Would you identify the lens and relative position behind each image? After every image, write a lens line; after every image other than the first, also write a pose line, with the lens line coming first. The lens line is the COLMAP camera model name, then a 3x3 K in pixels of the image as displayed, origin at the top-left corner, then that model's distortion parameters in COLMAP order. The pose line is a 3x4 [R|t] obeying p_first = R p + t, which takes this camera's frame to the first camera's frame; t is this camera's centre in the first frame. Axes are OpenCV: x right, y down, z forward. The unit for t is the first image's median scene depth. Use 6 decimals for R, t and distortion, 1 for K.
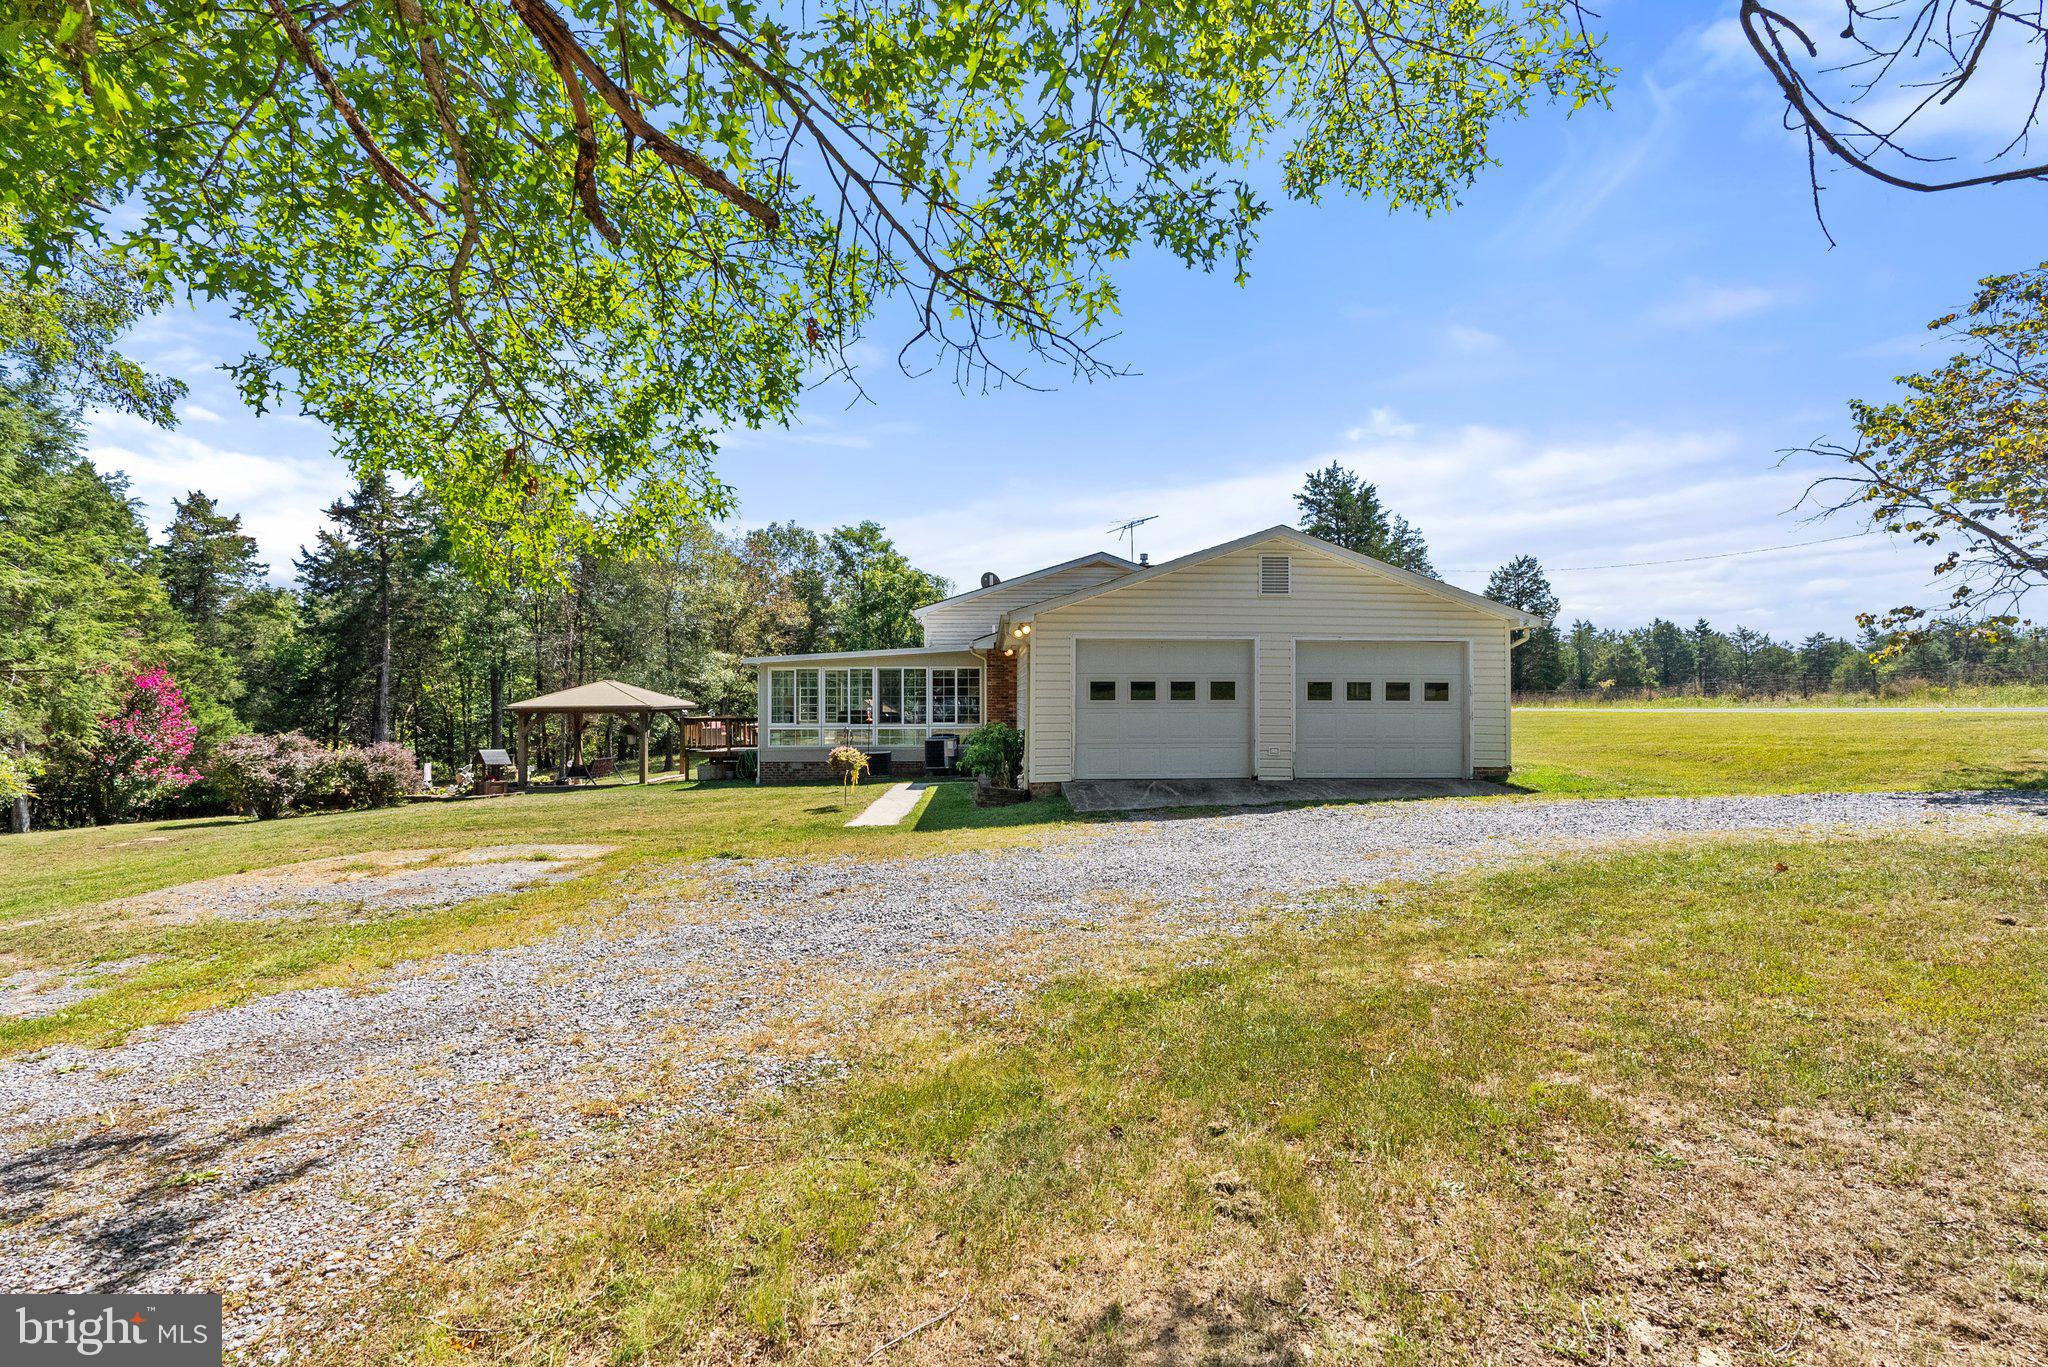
lens RADIAL K [[870.9, 0, 1024.0], [0, 870.9, 683.5], [0, 0, 1]] dist [-0.001217, -0.000027]
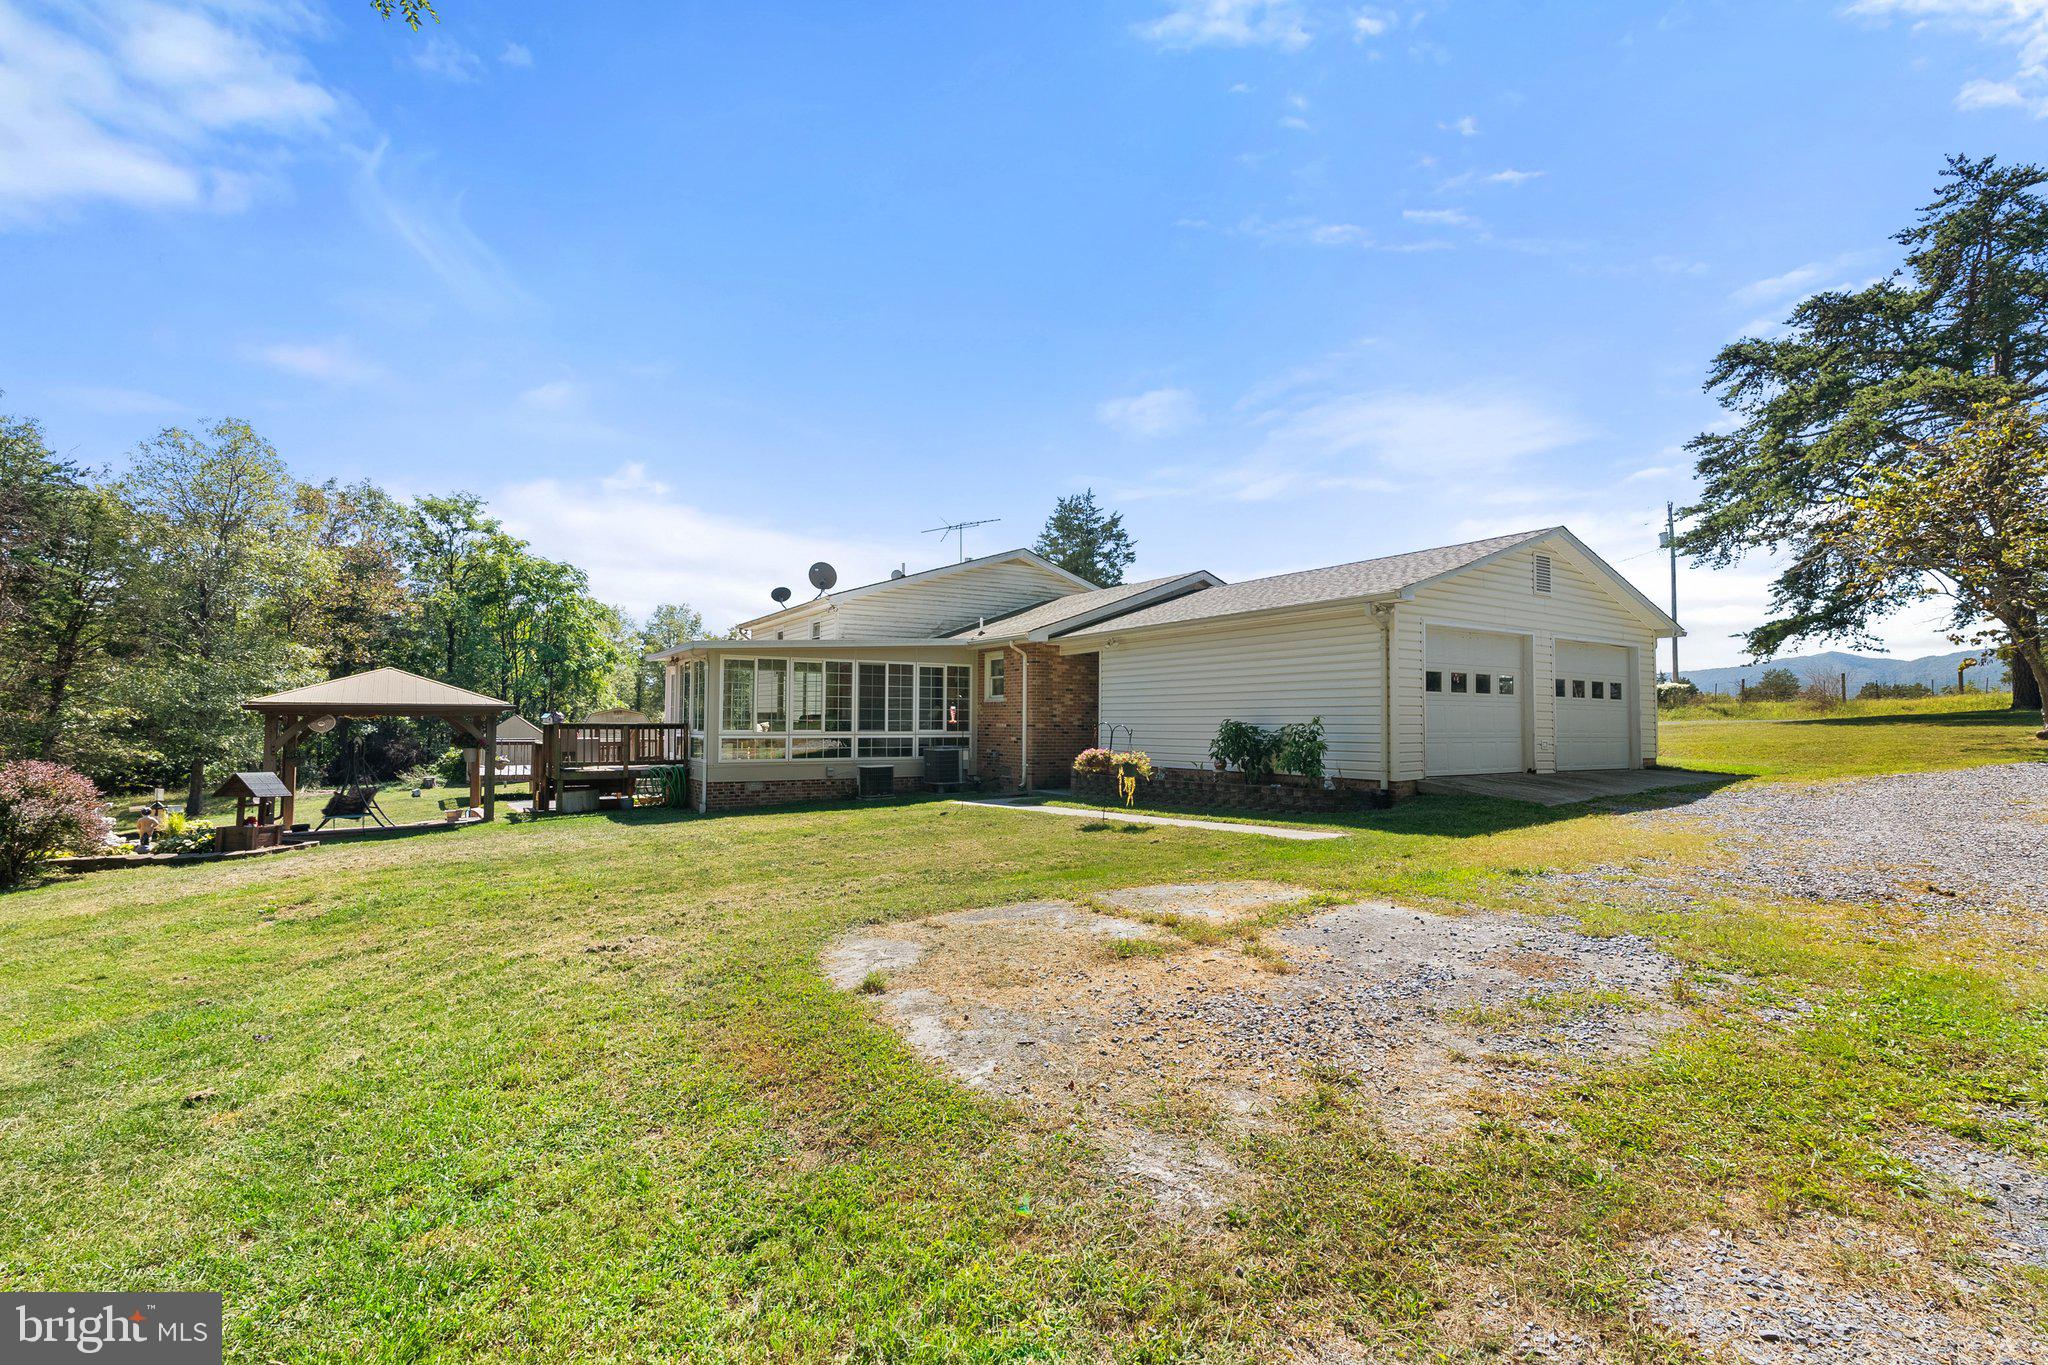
lens RADIAL K [[870.9, 0, 1024.0], [0, 870.9, 682.5], [0, 0, 1]] dist [-0.001217, -0.000027]
pose [[0.876883, 0.028310, 0.479870, -0.420982], [-0.014230, 0.999356, -0.032953, 0.026149], [-0.480494, 0.022067, 0.876721, 0.216616]]
